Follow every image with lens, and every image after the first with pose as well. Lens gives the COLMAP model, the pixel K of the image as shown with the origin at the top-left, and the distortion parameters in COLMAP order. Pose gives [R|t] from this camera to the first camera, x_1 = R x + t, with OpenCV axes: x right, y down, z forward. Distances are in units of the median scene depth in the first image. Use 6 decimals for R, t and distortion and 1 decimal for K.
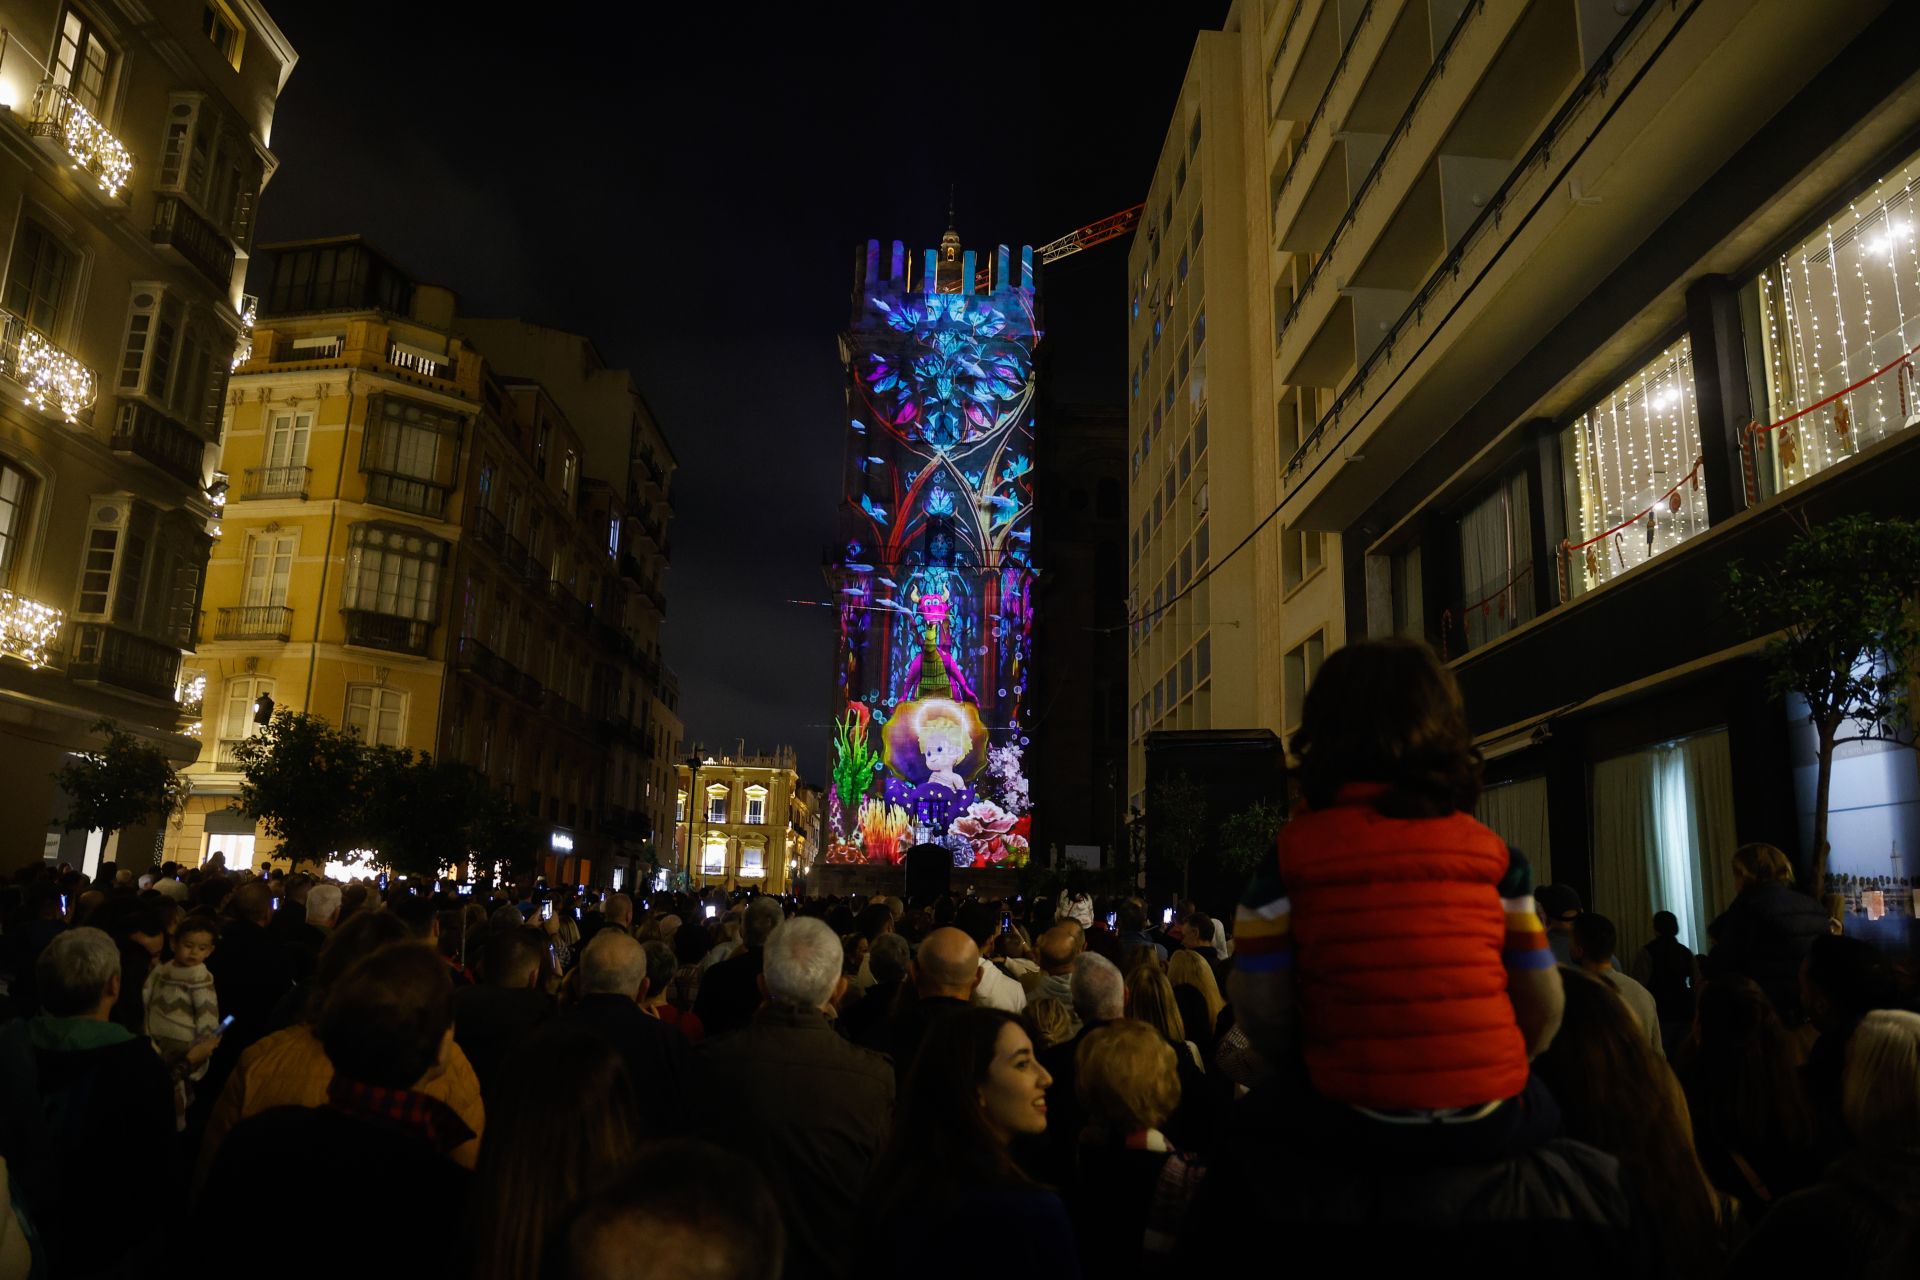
lens RADIAL K [[1279.3, 0, 962.4], [0, 1279.3, 632.8], [0, 0, 1]] dist [-0.077611, 0.067402]
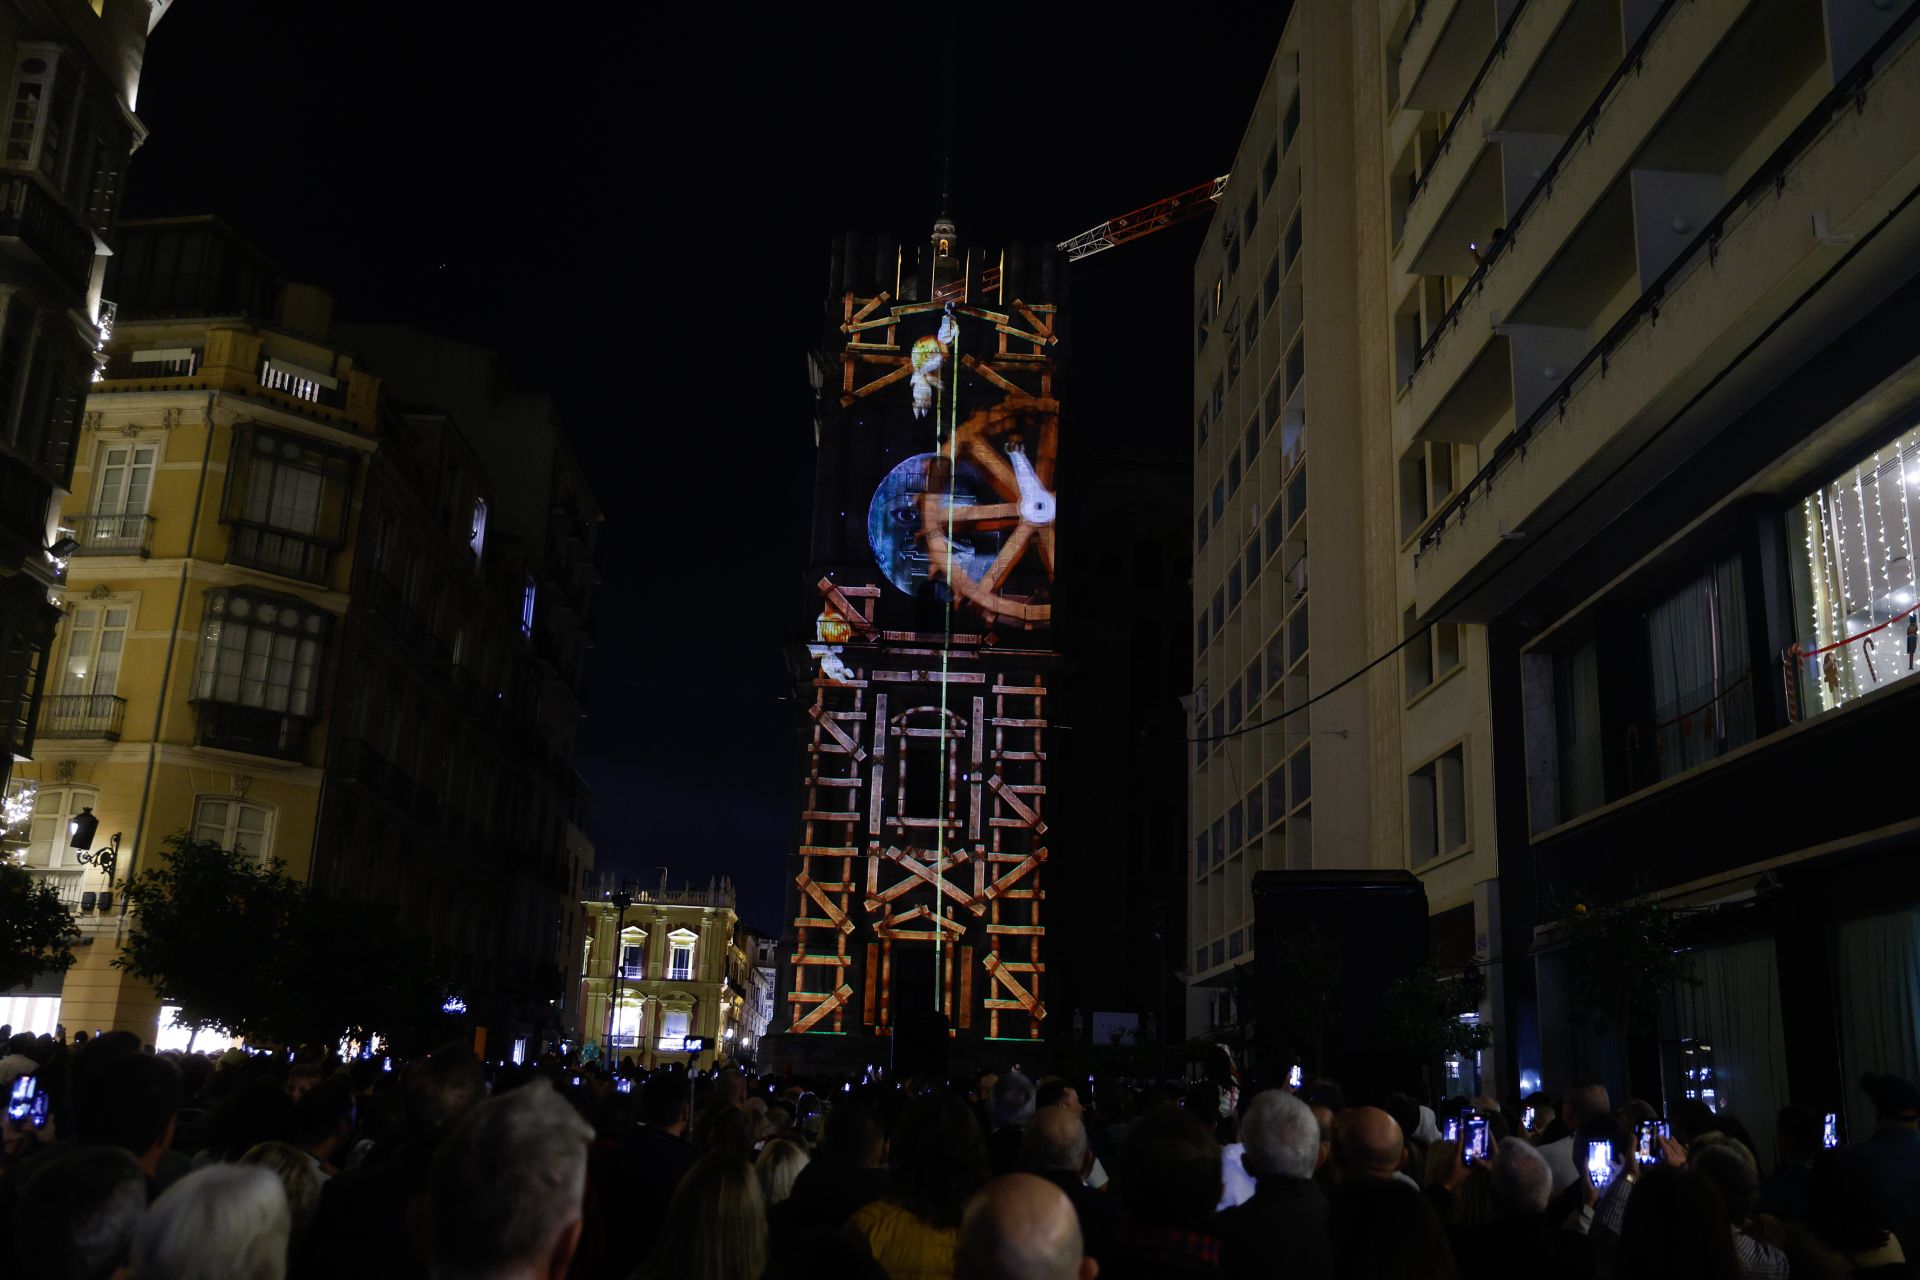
lens RADIAL K [[1646.4, 0, 975.3], [0, 1646.4, 651.8], [0, 0, 1]] dist [0.002493, 0.091226]
pose [[0.999831, 0.013077, 0.012933, -0.023325], [-0.012422, 0.998696, -0.049513, -0.003549], [-0.013563, 0.049344, 0.998690, -0.021450]]
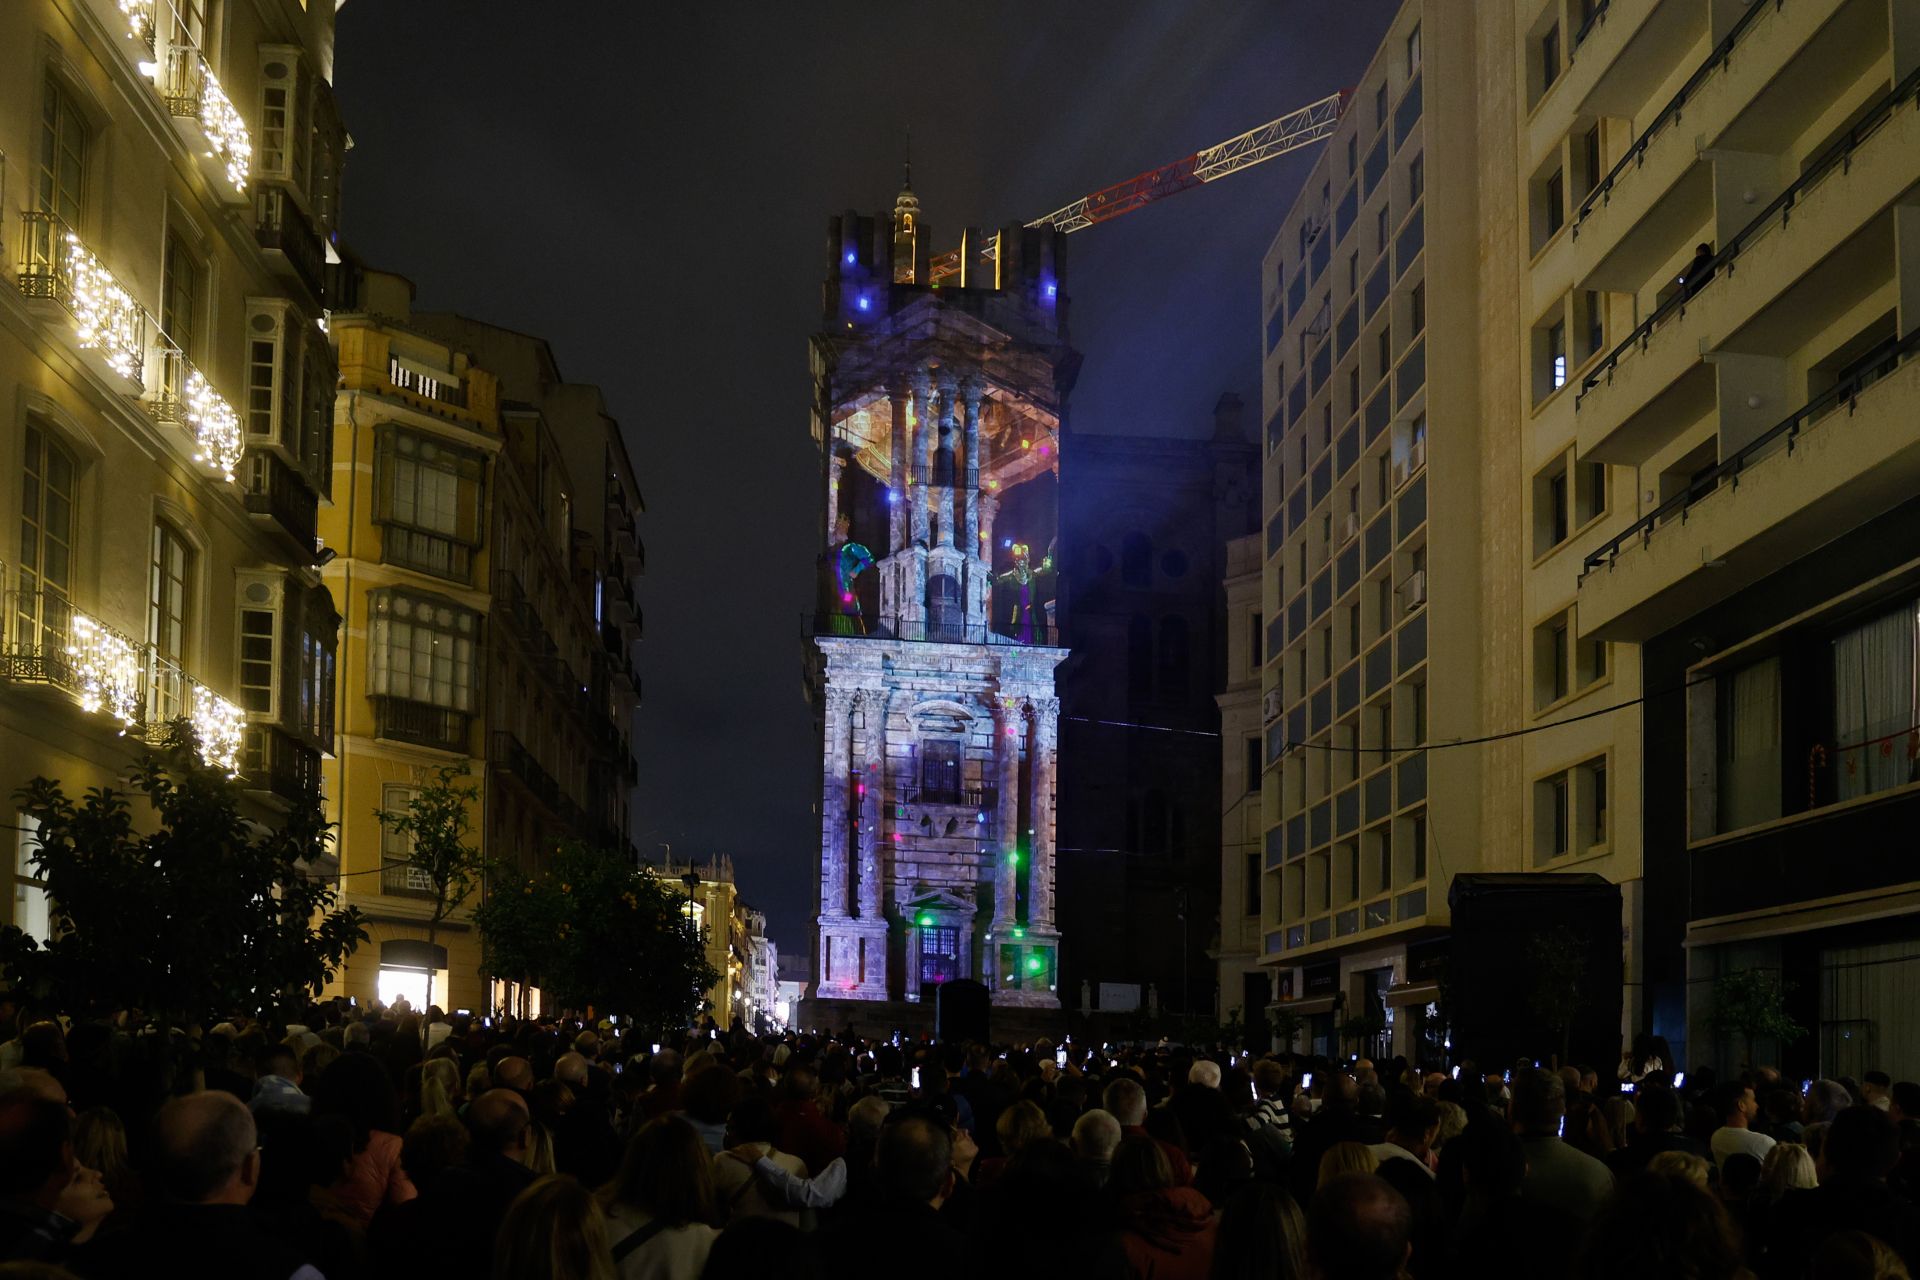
lens RADIAL K [[1538.3, 0, 958.0], [0, 1538.3, 970.0], [0, 0, 1]] dist [-0.006271, -0.005354]
pose [[0.999617, 0.020064, 0.019042, -0.108935], [-0.022848, 0.986935, 0.159488, -0.009390], [-0.015593, -0.159862, 0.987016, -0.033385]]
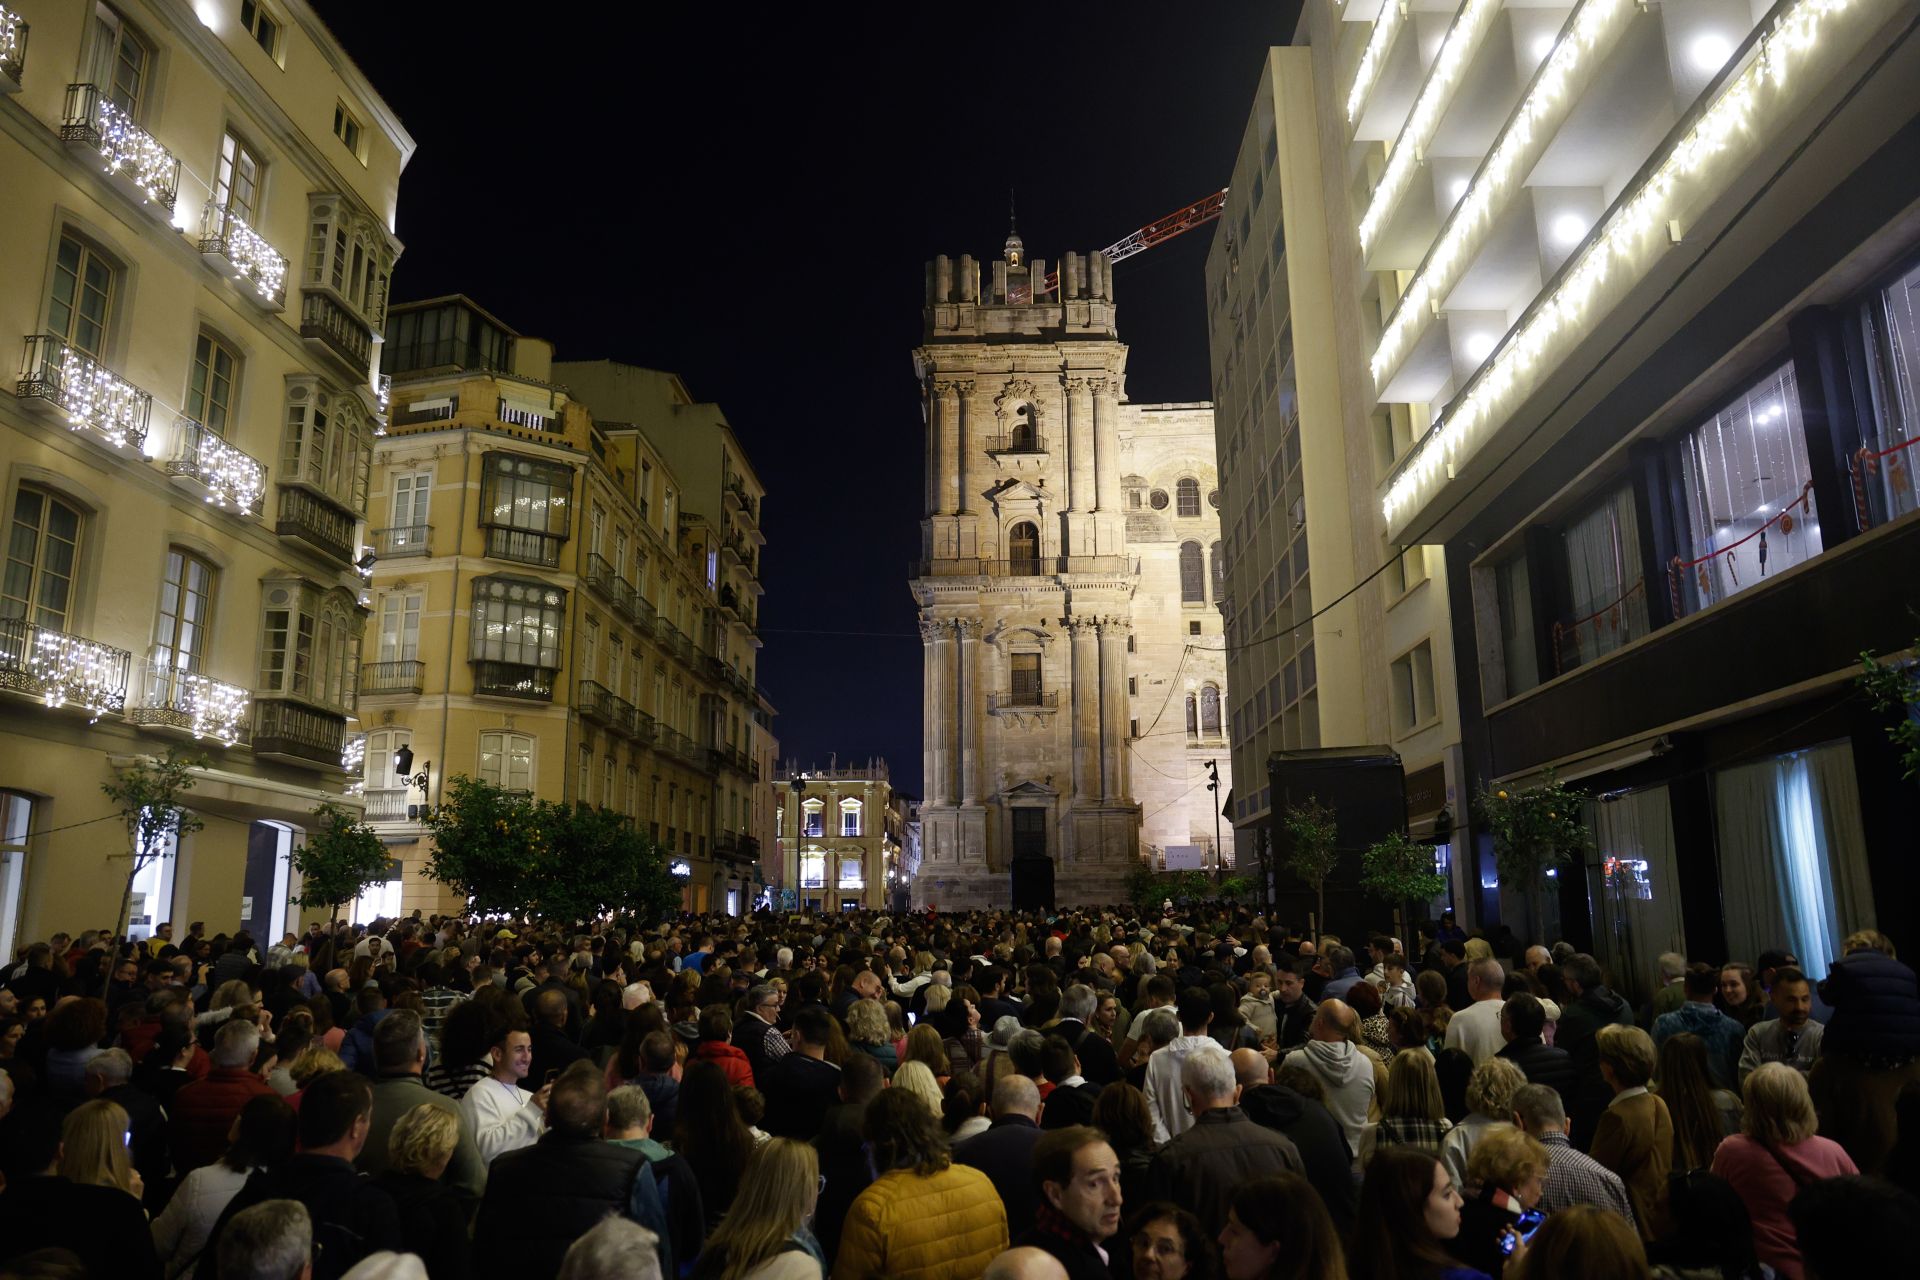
lens RADIAL K [[1274.2, 0, 986.1], [0, 1274.2, 640.0], [0, 0, 1]] dist [-0.075163, 0.064605]
pose [[0.997555, -0.051627, -0.047099, -0.015468], [0.051710, 0.998662, 0.000558, -0.013180], [0.047008, -0.002992, 0.998890, -0.019937]]
